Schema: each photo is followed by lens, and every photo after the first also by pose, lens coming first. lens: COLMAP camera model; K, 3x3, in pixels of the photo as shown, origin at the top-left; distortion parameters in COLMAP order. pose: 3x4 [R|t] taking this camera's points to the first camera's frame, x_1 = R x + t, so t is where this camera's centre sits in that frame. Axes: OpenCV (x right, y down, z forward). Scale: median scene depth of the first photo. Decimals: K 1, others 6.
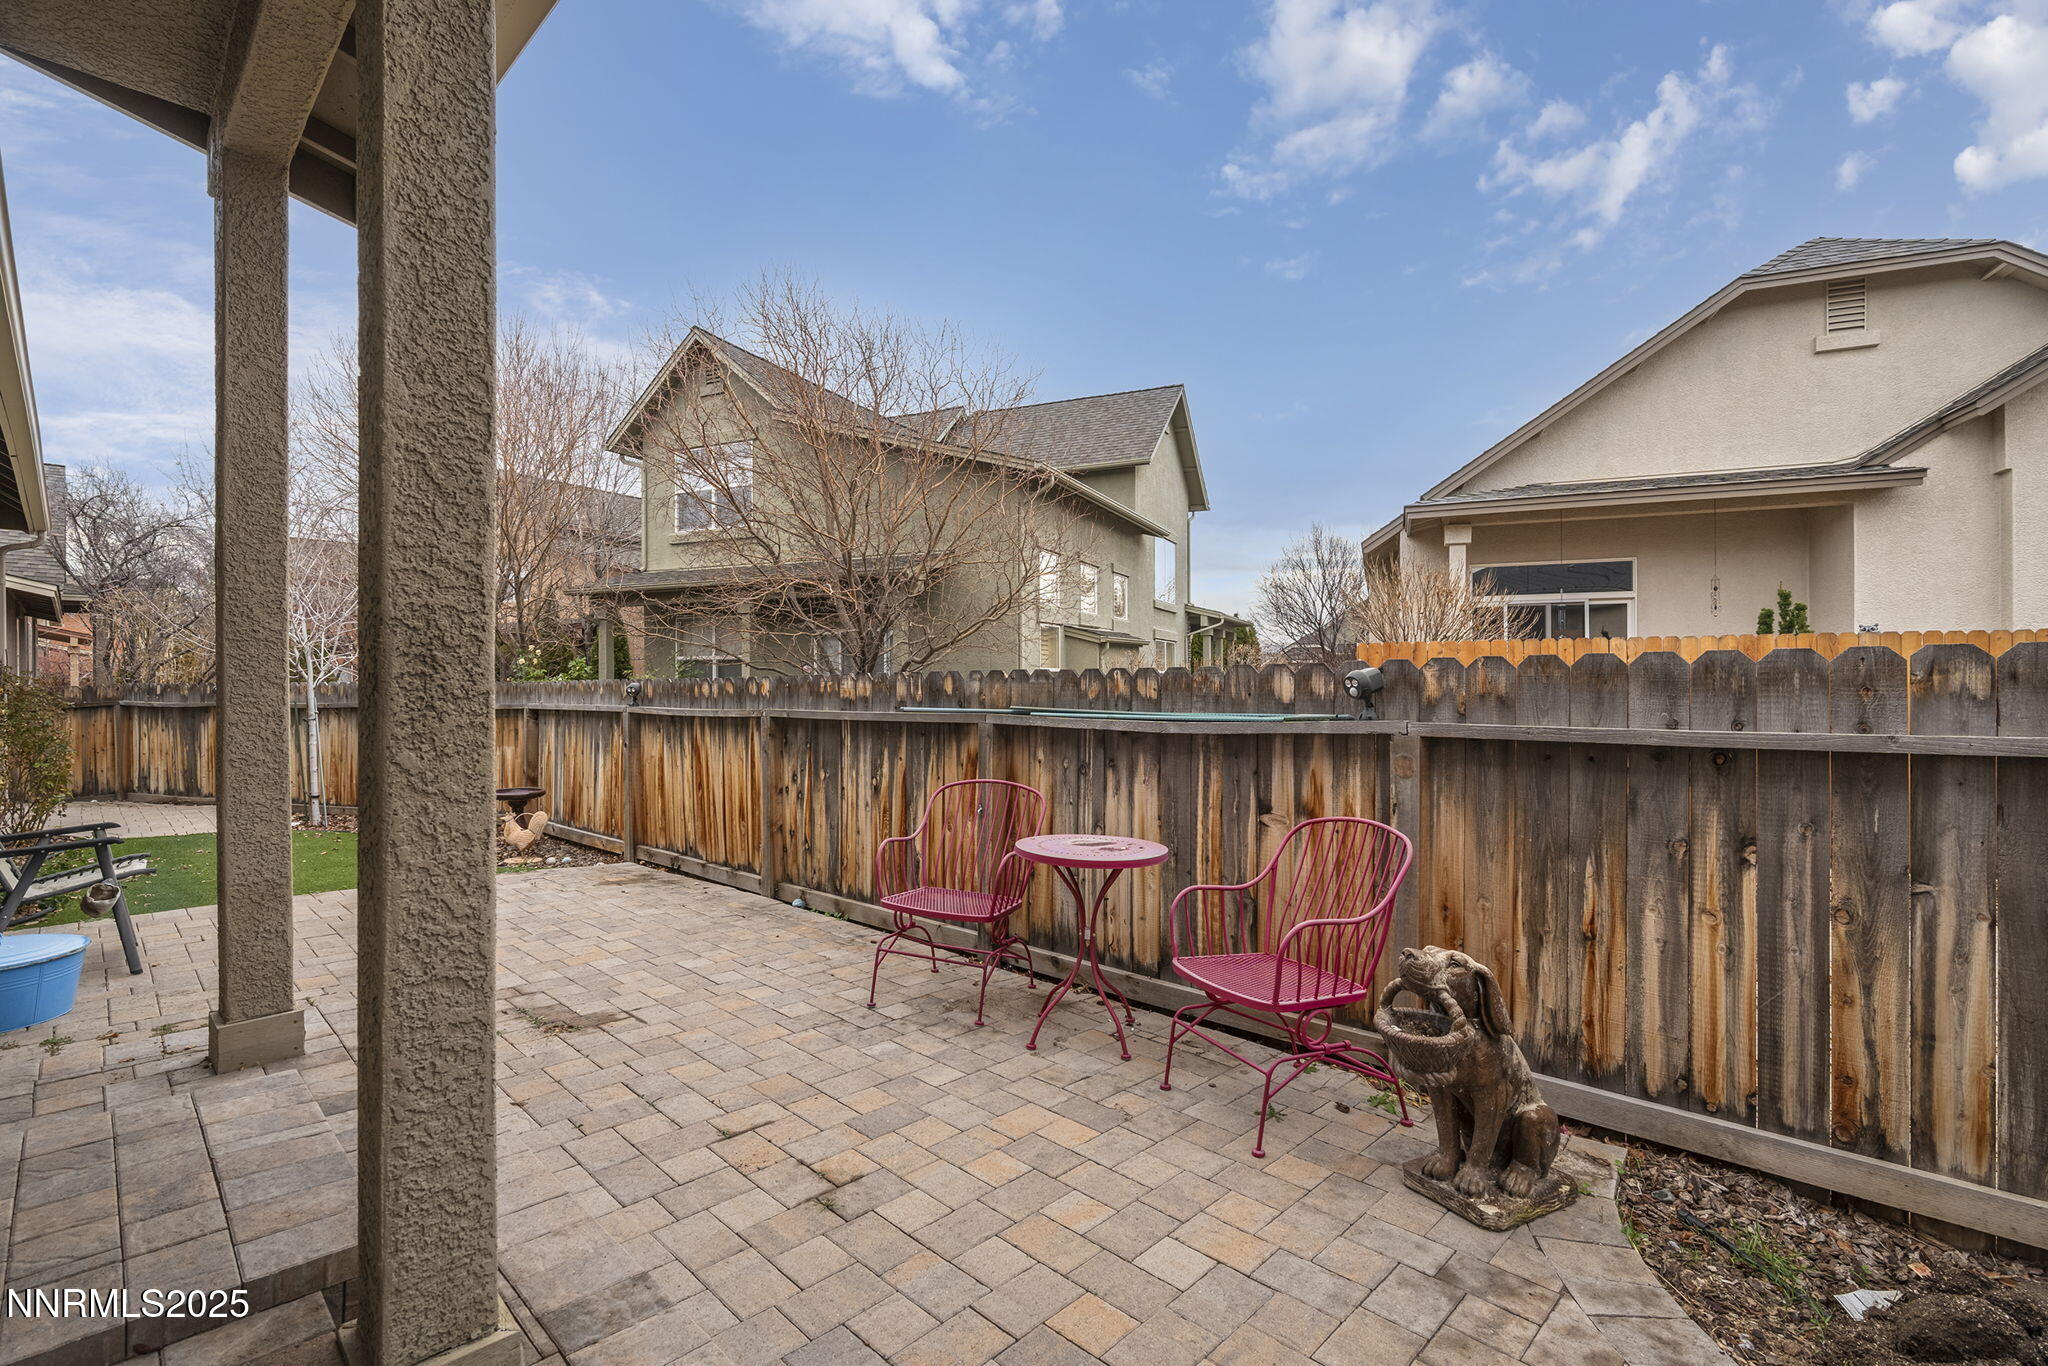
lens RADIAL K [[918.9, 0, 1012.6], [0, 918.9, 692.1], [0, 0, 1]] dist [-0.003874, -0.001170]
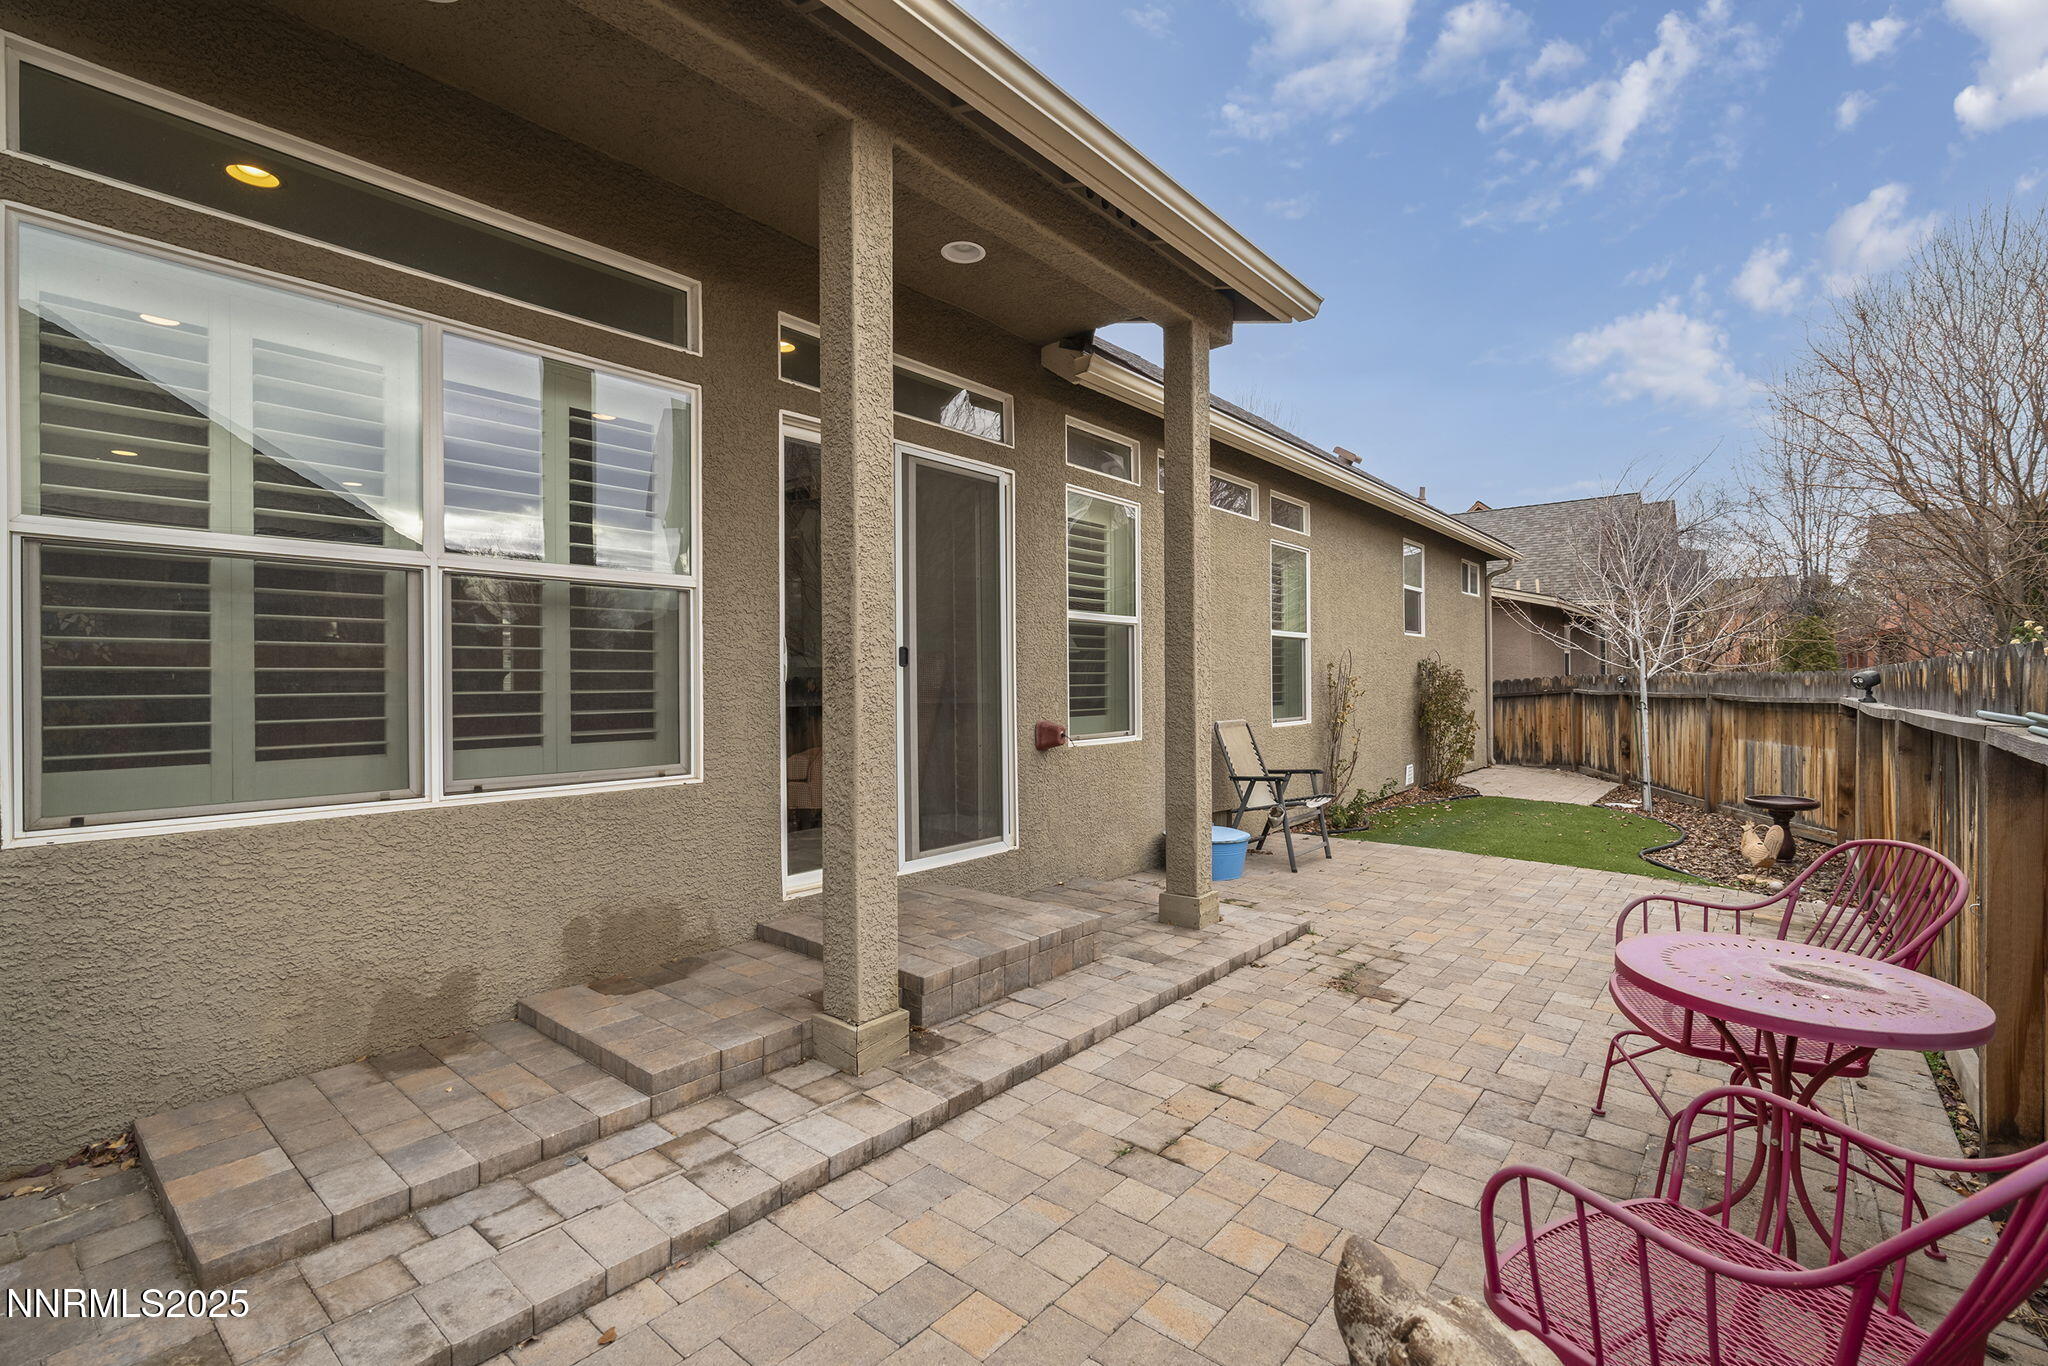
lens RADIAL K [[918.9, 0, 1019.2], [0, 918.9, 683.5], [0, 0, 1]] dist [-0.003874, -0.001170]
pose [[0.078480, 0.003004, -0.996911, 0.421519], [-0.001615, 0.999995, 0.002887, -0.001135], [0.996914, 0.001383, 0.078484, 0.379379]]
